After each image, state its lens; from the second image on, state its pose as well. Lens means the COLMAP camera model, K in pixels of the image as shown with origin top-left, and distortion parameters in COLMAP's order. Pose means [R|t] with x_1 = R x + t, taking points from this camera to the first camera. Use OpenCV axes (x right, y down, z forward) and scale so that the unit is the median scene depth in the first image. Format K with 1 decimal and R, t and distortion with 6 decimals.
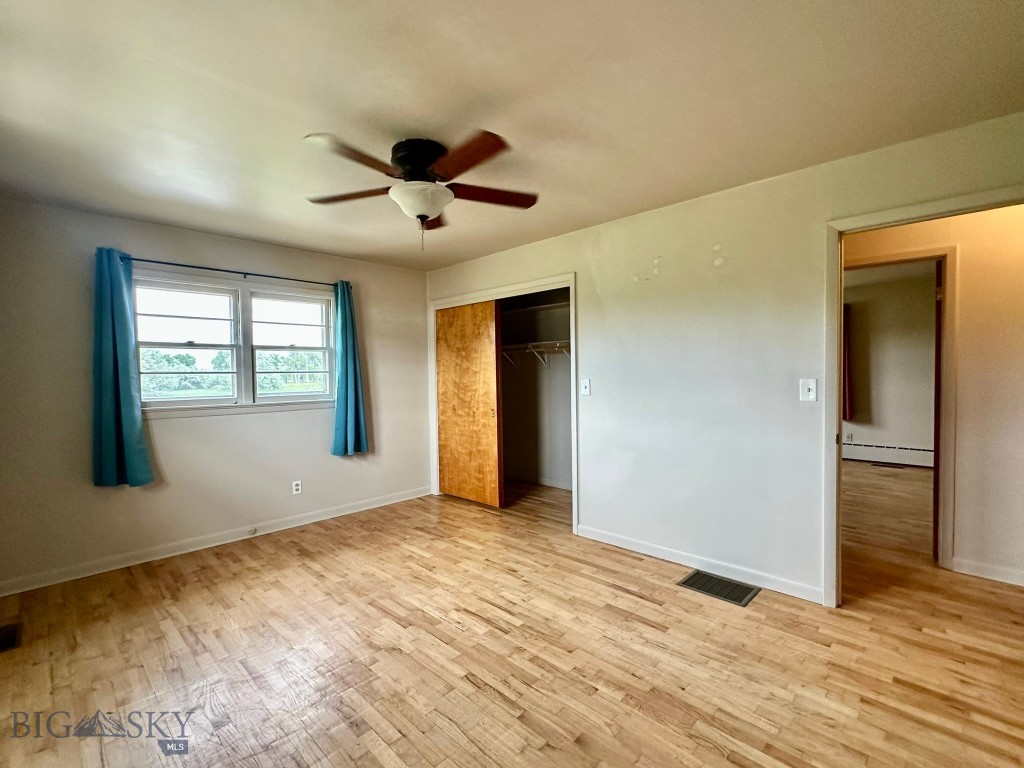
lens RADIAL K [[467.9, 0, 509.2], [0, 467.9, 378.9], [0, 0, 1]] dist [-0.001335, 0.000799]
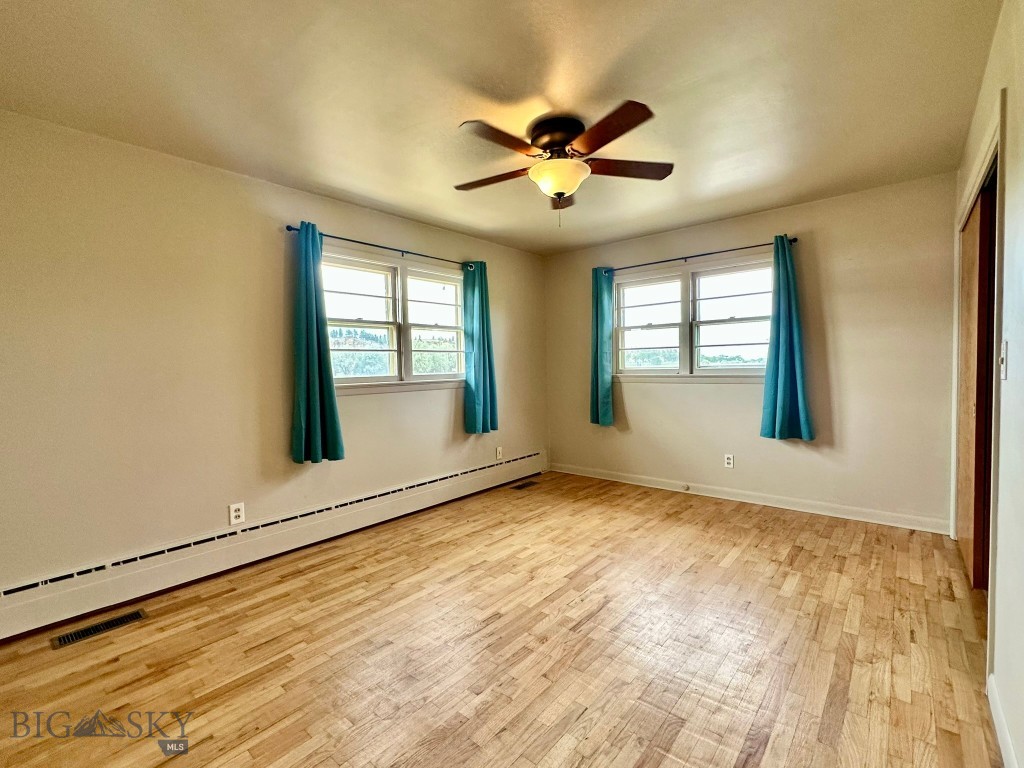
lens RADIAL K [[467.9, 0, 514.4], [0, 467.9, 383.0], [0, 0, 1]] dist [-0.001335, 0.000799]
pose [[0.061076, 0.052281, -0.996763, 0.577866], [0.008508, 0.998564, 0.052897, 0.011162], [0.998097, -0.011711, 0.060544, 0.560028]]
